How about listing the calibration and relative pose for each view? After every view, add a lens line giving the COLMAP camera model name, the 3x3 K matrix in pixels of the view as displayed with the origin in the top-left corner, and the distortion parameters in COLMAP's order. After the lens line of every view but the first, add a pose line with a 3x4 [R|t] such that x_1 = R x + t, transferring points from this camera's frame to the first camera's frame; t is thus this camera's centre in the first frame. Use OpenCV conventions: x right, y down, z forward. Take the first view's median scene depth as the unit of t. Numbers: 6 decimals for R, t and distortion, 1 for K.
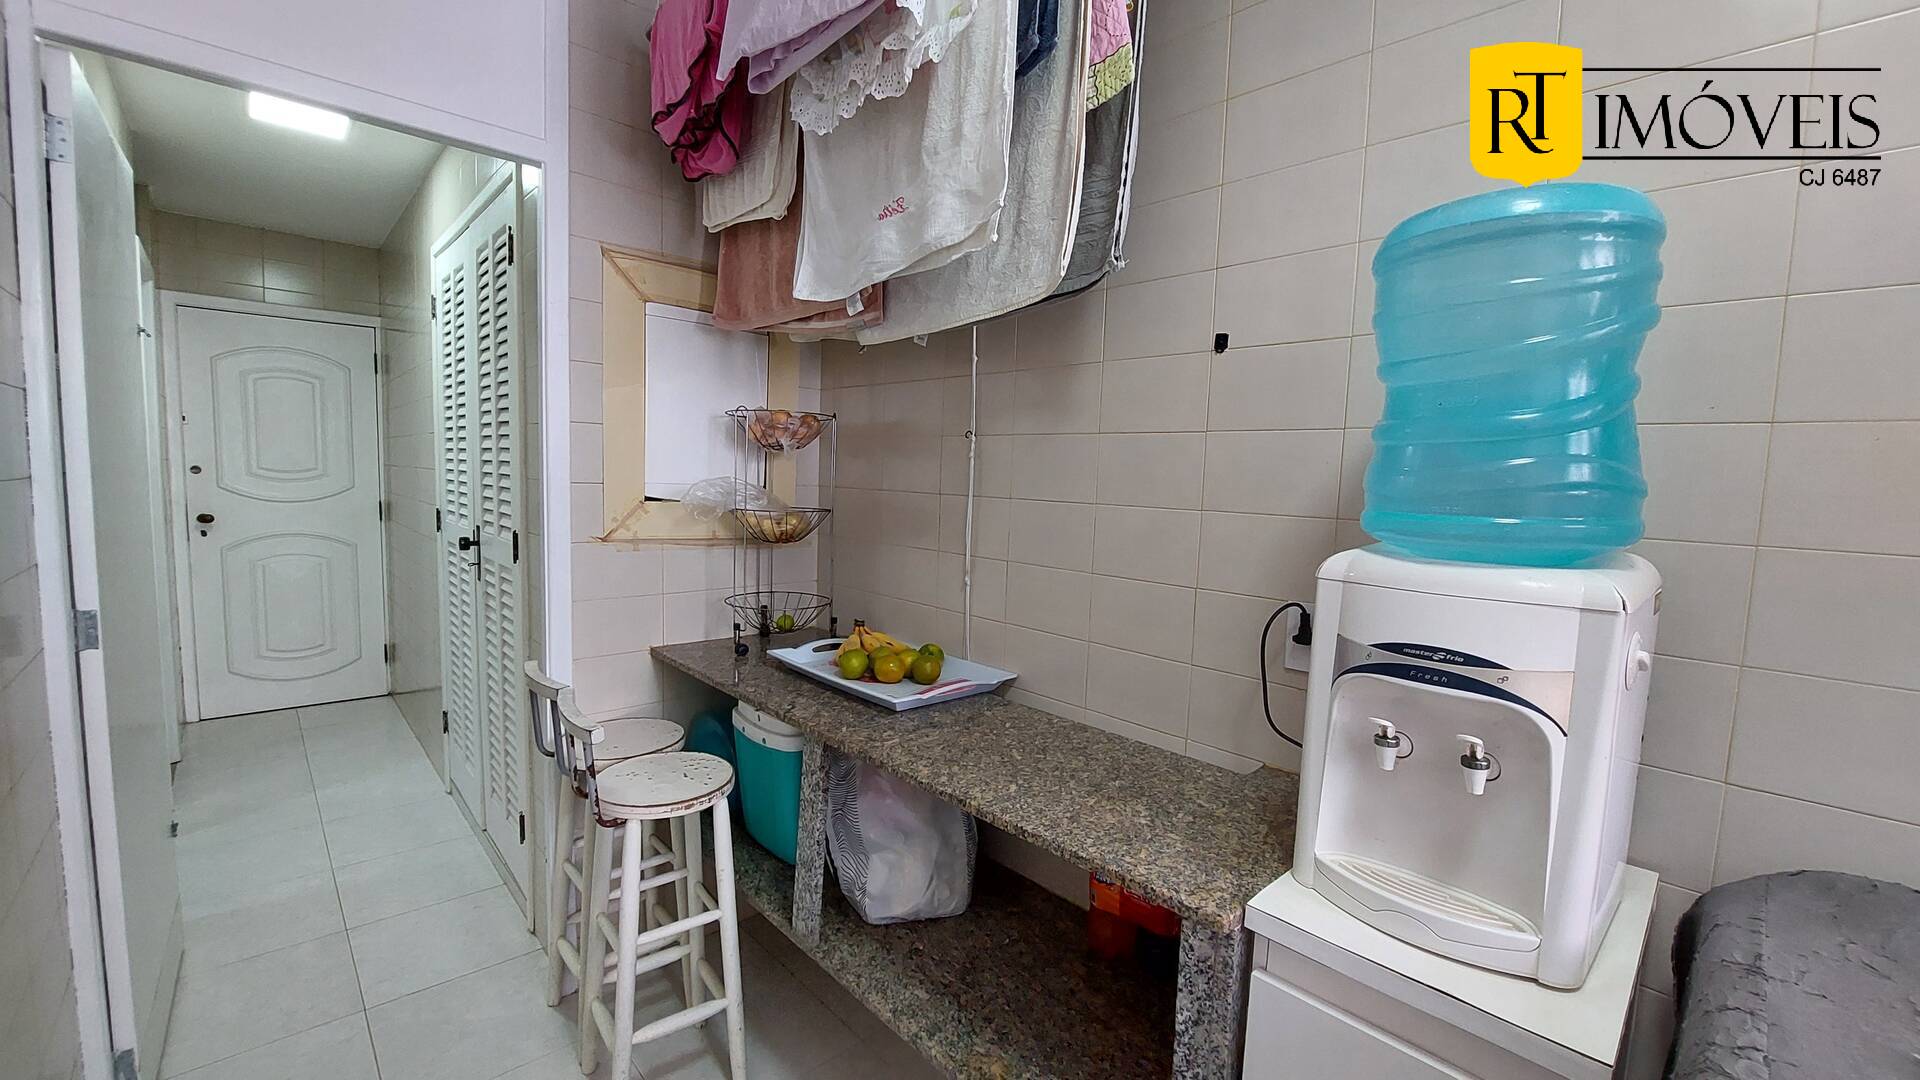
lens RADIAL K [[759.4, 0, 963.9], [0, 759.4, 542.6], [0, 0, 1]] dist [-0.014694, -0.000162]
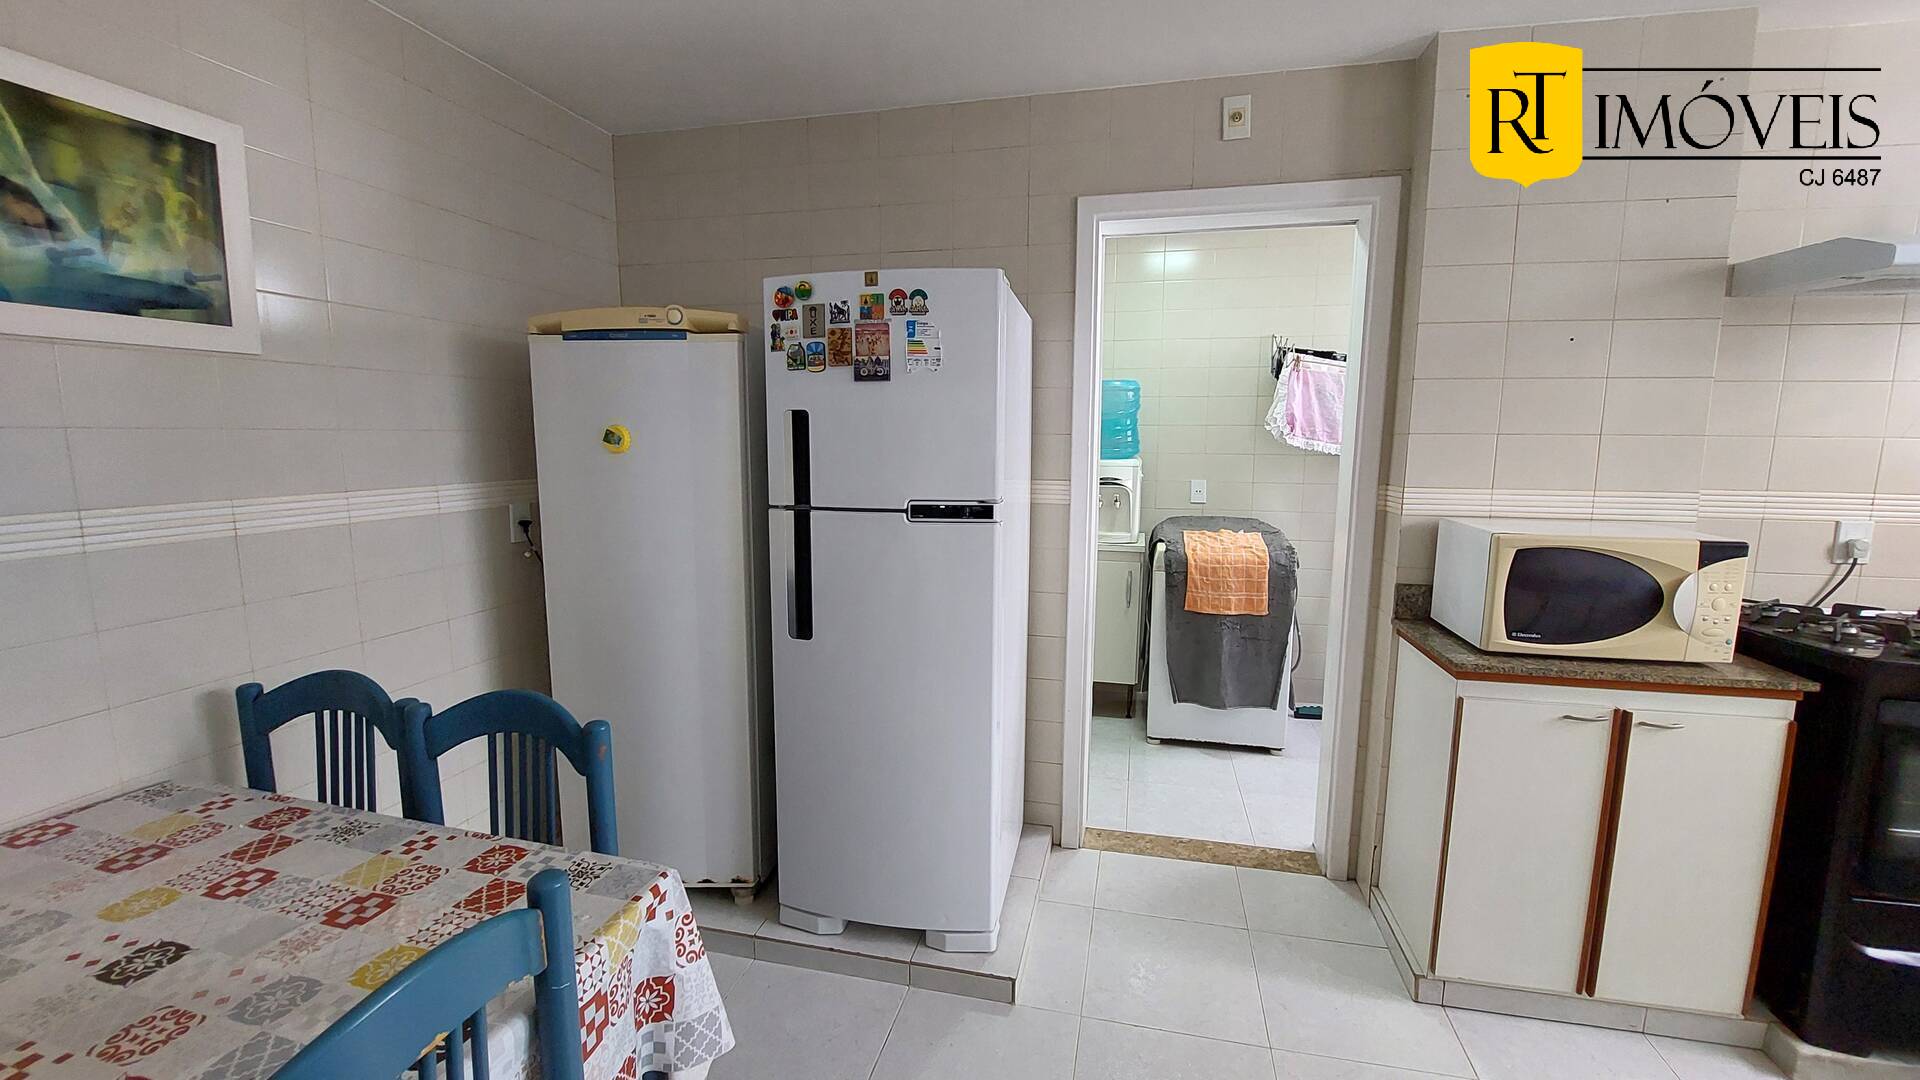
lens RADIAL K [[759.4, 0, 963.9], [0, 759.4, 542.6], [0, 0, 1]] dist [-0.014694, -0.000162]
pose [[0.834370, -0.105606, 0.540994, -2.811910], [0.073078, 0.994005, 0.081330, 0.095027], [-0.546339, -0.028325, 0.837085, -2.551124]]
